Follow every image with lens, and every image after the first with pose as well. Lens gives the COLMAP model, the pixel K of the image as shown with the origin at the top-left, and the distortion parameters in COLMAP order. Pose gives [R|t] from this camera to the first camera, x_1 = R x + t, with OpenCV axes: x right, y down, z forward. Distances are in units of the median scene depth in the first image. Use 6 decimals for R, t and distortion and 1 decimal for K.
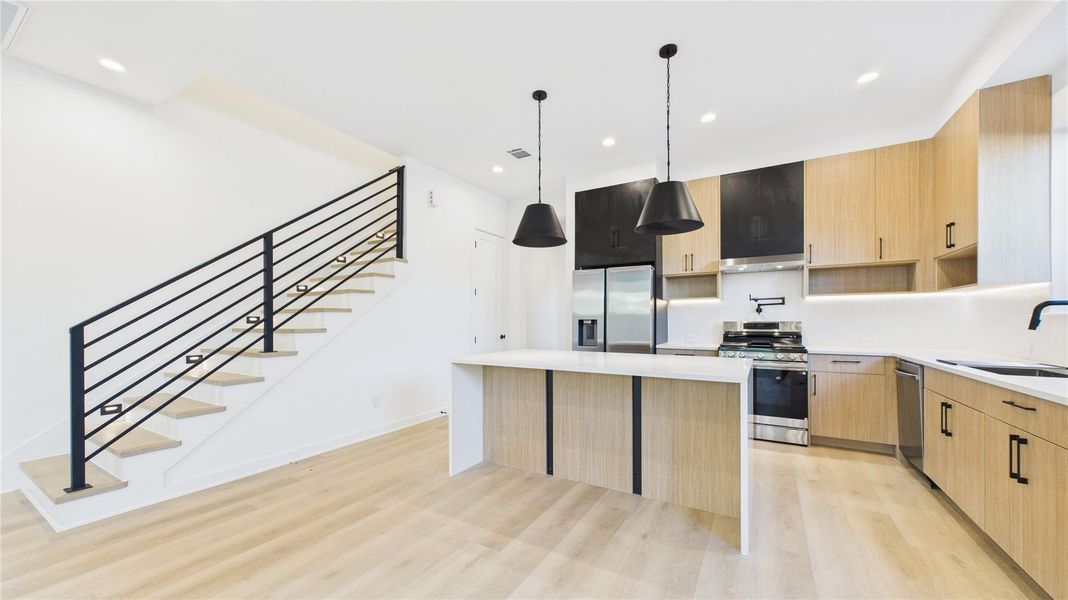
lens RADIAL K [[392.7, 0, 532.1], [0, 392.7, 320.5], [0, 0, 1]] dist [-0.000775, -0.000147]
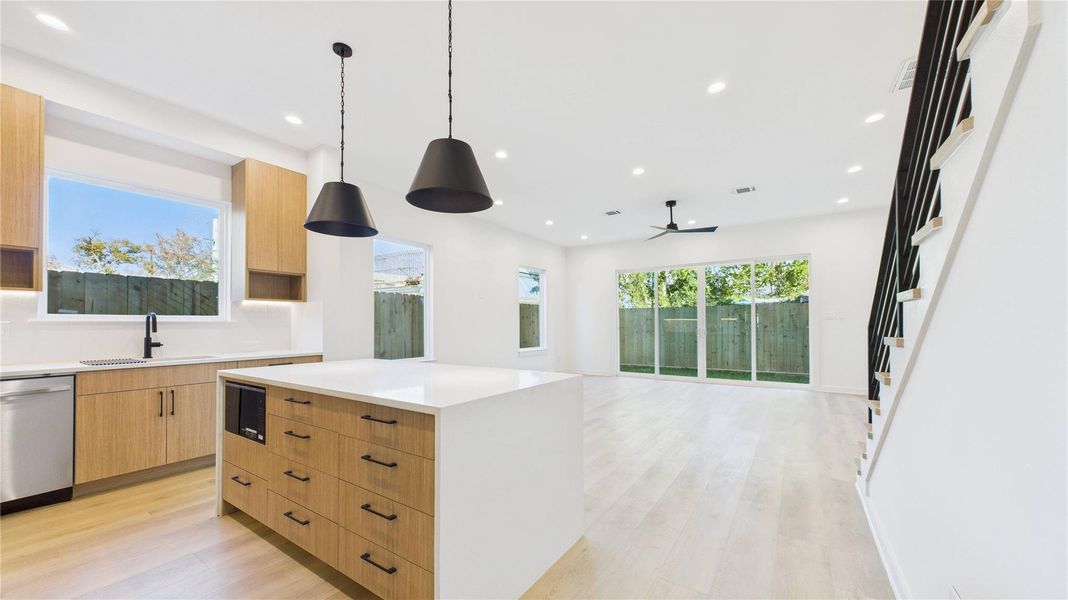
lens RADIAL K [[392.7, 0, 532.1], [0, 392.7, 320.5], [0, 0, 1]] dist [-0.000775, -0.000147]
pose [[-0.998352, 0.006284, 0.057049, -0.132092], [0.005712, 0.999932, -0.010191, 0.001608], [-0.057109, -0.009848, -0.998319, 1.449009]]
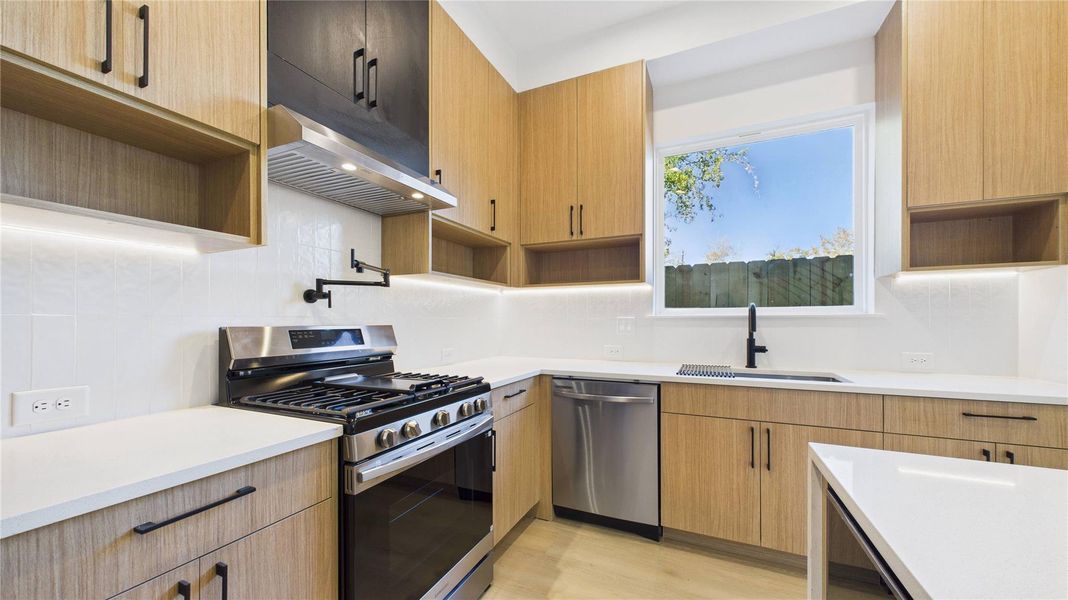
lens RADIAL K [[392.7, 0, 532.1], [0, 392.7, 320.5], [0, 0, 1]] dist [-0.000775, -0.000147]
pose [[-0.114212, 0.000869, 0.993456, 0.215221], [0.002595, 0.999996, -0.000577, -0.003539], [-0.993453, 0.002512, -0.114214, 1.013057]]
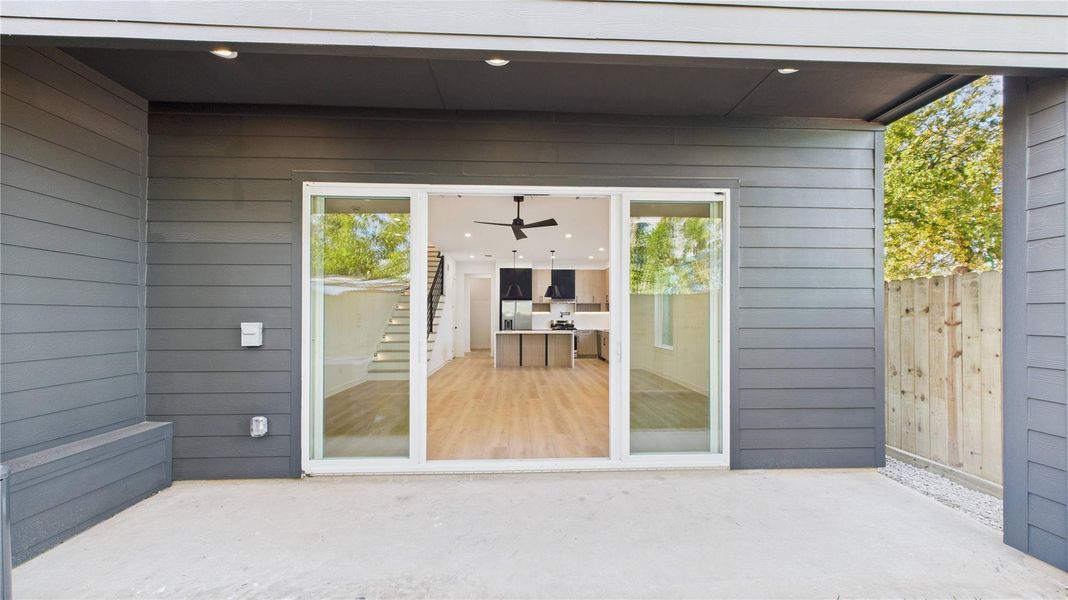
lens RADIAL K [[392.7, 0, 532.1], [0, 392.7, 320.5], [0, 0, 1]] dist [-0.000775, -0.000147]
pose [[0.833584, -0.003550, 0.552382, -1.439190], [-0.002371, 0.999947, 0.010005, -0.030180], [-0.552388, -0.009650, 0.833531, -1.550455]]
